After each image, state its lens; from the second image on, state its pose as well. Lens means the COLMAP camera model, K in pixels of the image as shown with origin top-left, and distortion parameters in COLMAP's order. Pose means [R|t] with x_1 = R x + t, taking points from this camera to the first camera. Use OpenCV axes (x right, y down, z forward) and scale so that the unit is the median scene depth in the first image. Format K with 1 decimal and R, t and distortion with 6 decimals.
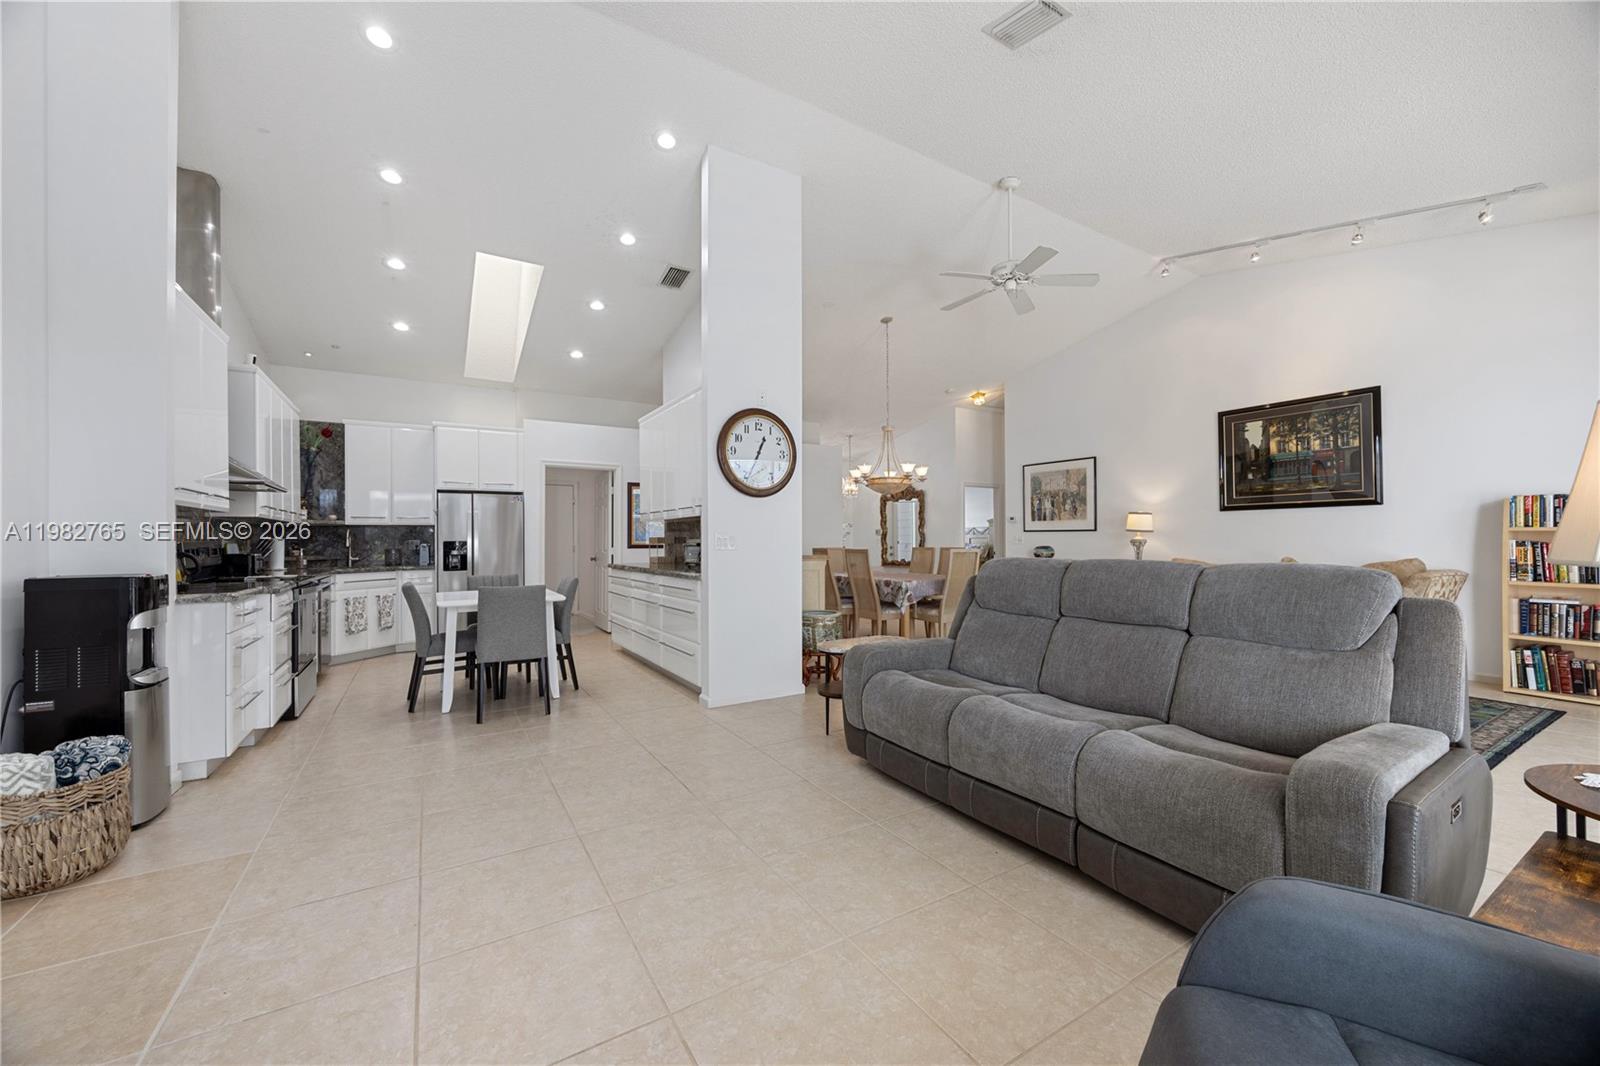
lens RADIAL K [[623.4, 0, 803.8], [0, 623.4, 535.6], [0, 0, 1]] dist [-0.003479, -0.000285]
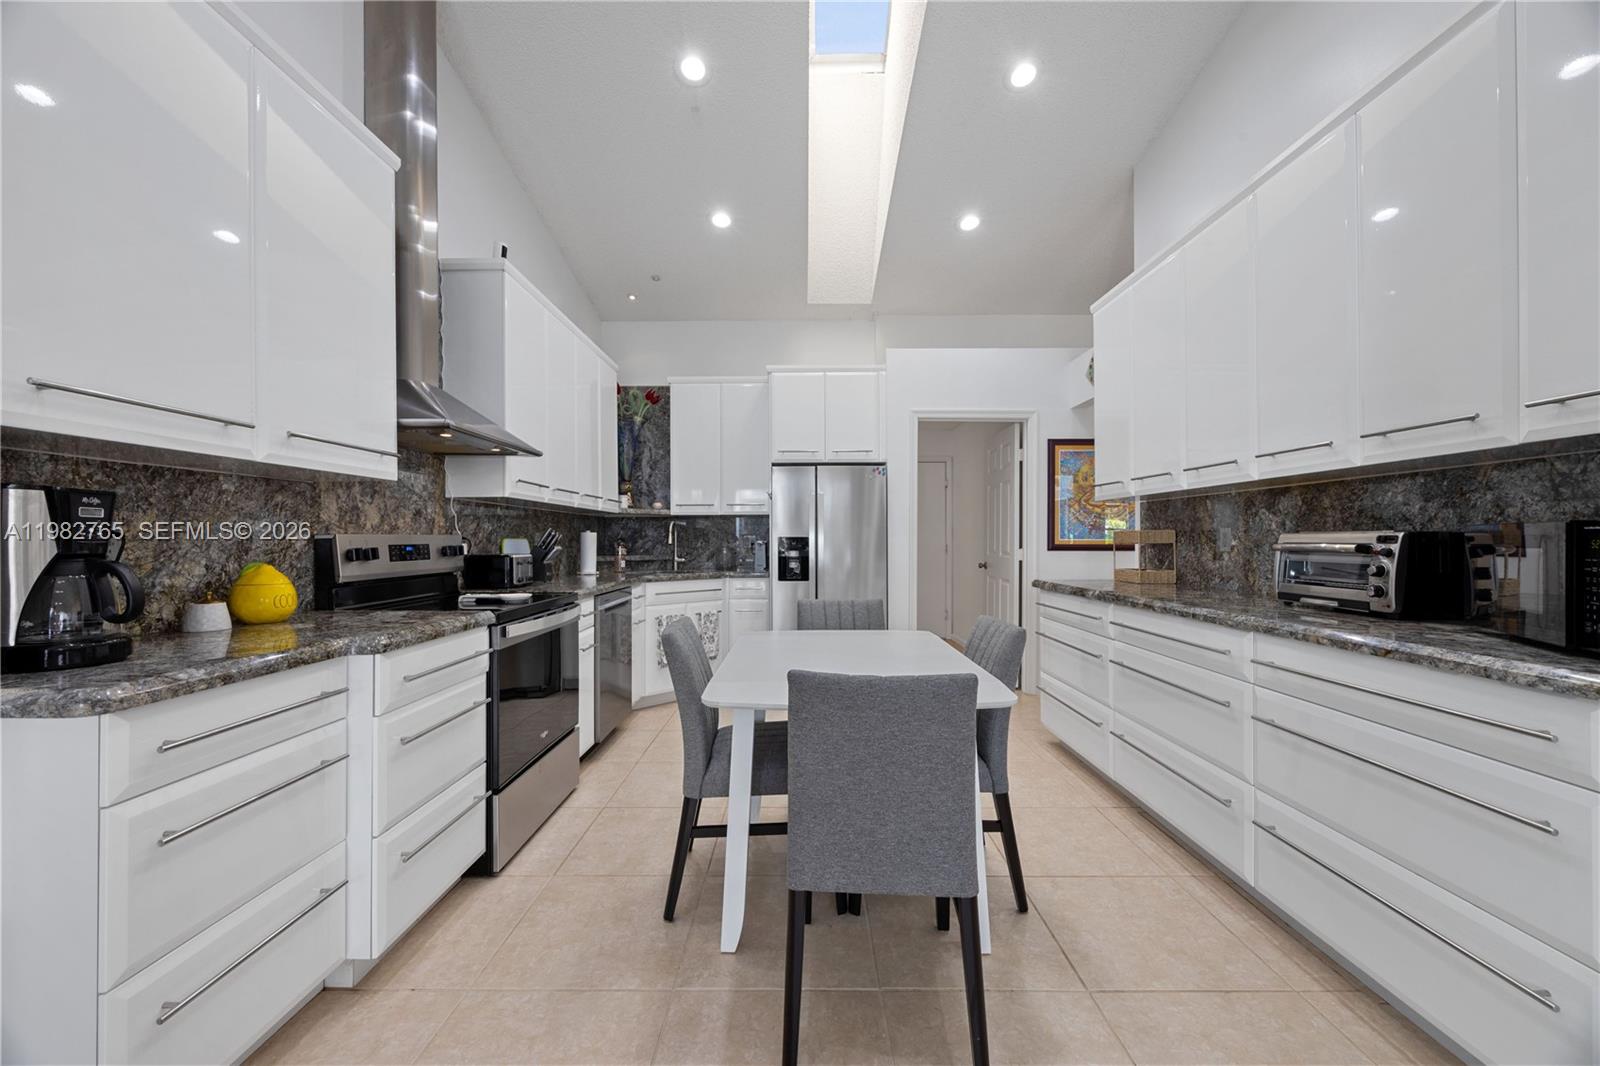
lens RADIAL K [[623.4, 0, 800.3], [0, 623.4, 537.8], [0, 0, 1]] dist [-0.003479, -0.000285]
pose [[0.855488, 0.004227, -0.517806, -0.202863], [-0.000469, 0.999973, 0.007388, 0.004733], [0.517823, -0.006078, 0.855466, 0.424740]]
